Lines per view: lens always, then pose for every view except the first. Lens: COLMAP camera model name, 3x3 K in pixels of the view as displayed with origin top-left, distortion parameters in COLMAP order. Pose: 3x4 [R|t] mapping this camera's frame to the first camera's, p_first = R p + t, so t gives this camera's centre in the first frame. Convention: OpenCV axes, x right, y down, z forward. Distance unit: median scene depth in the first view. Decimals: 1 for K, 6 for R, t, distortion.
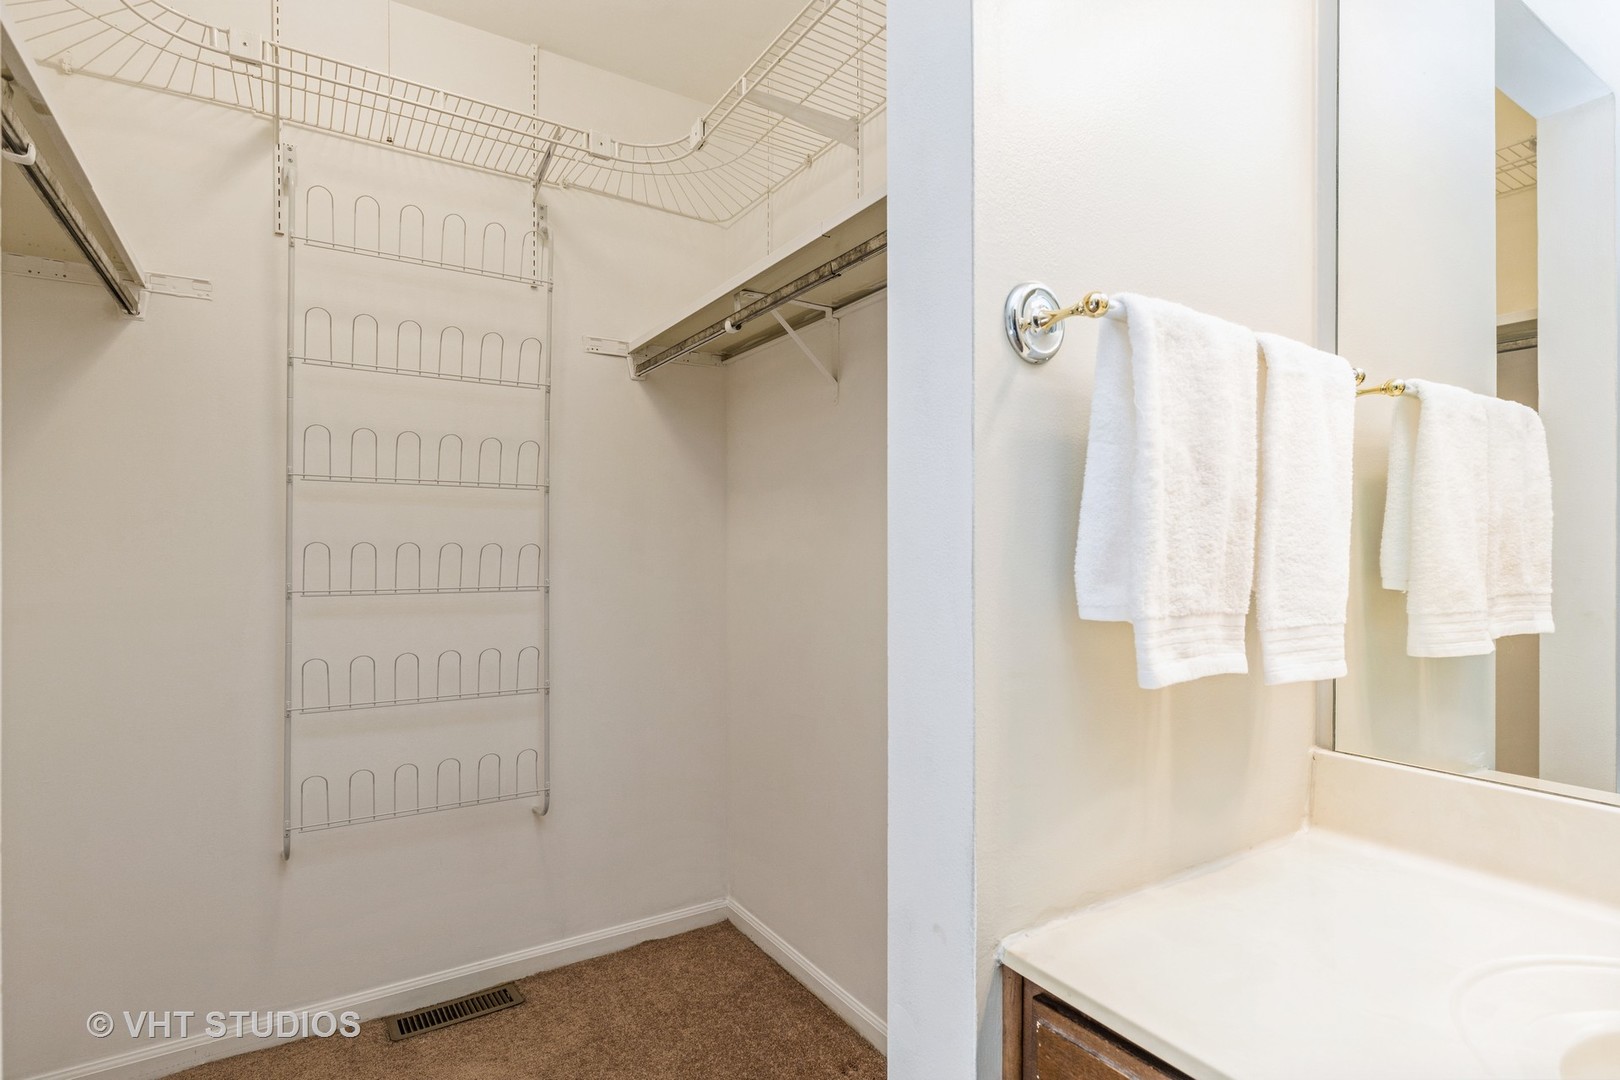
lens RADIAL K [[799.8, 0, 810.0], [0, 799.8, 540.0], [0, 0, 1]] dist [-0.001227, -0.000123]
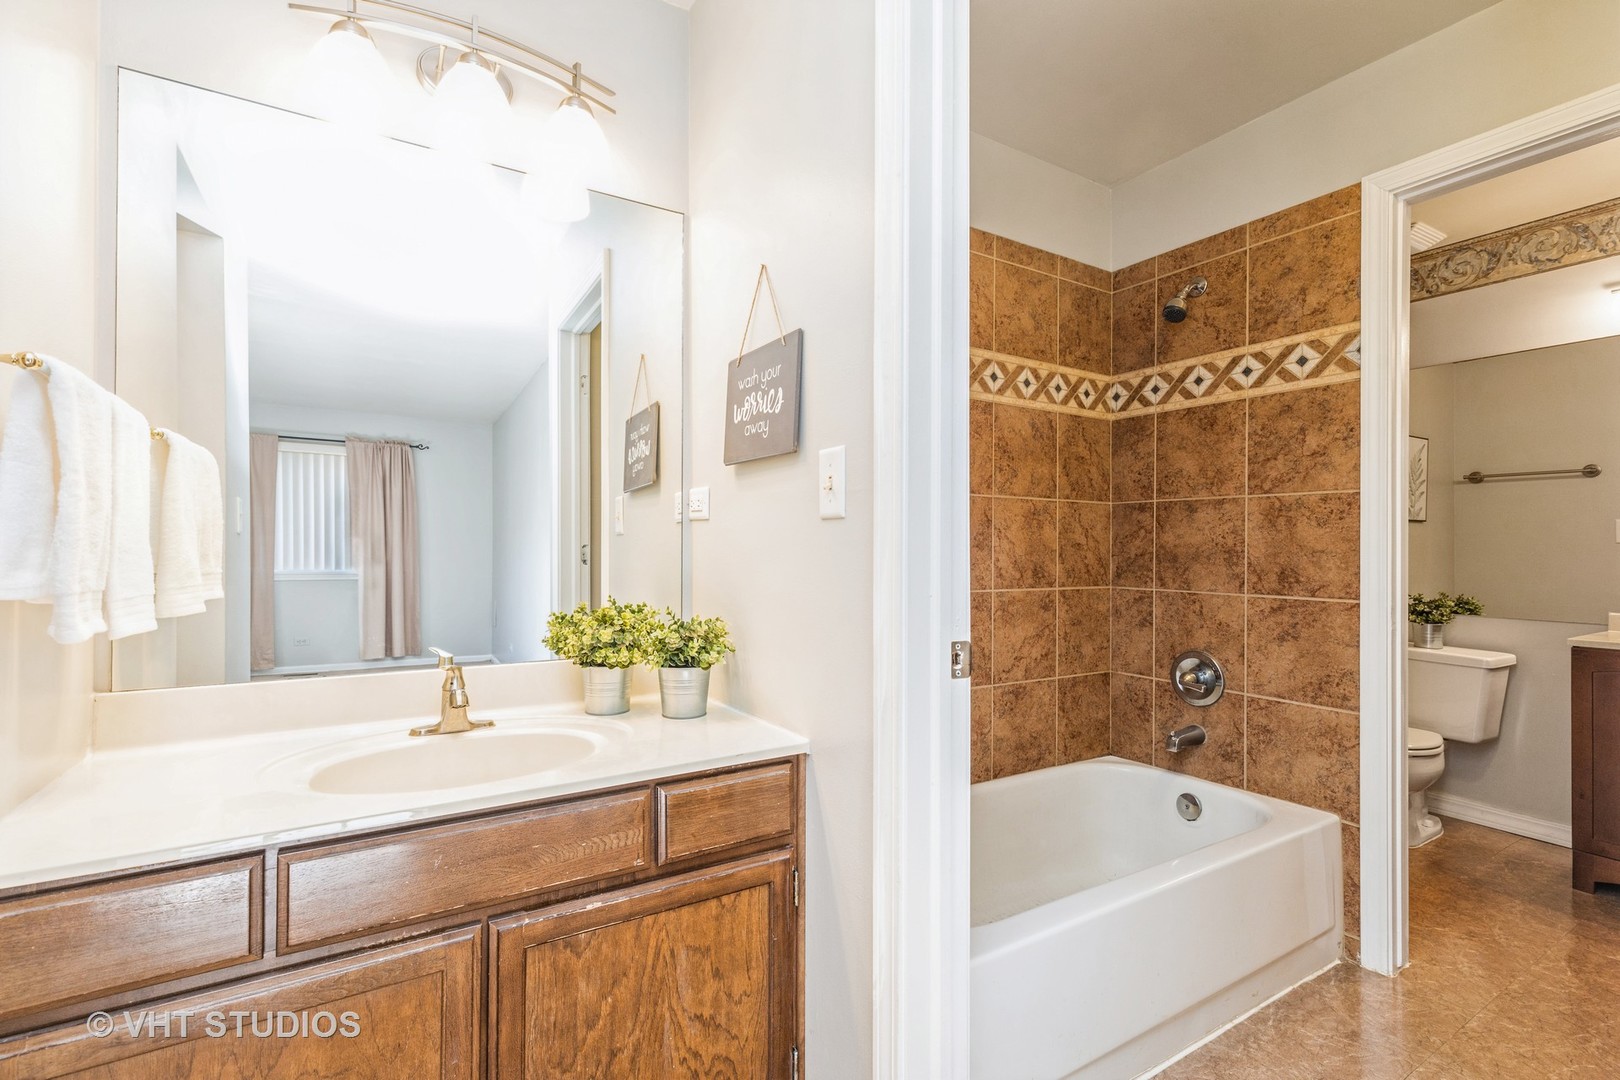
lens RADIAL K [[728.8, 0, 816.4], [0, 728.8, 549.7], [0, 0, 1]] dist [0.000323, -0.000040]
pose [[0.016173, -0.010964, 0.999809, -0.713895], [-0.008011, 0.999906, 0.011095, -0.004040], [-0.999837, -0.008189, 0.016083, -0.282836]]
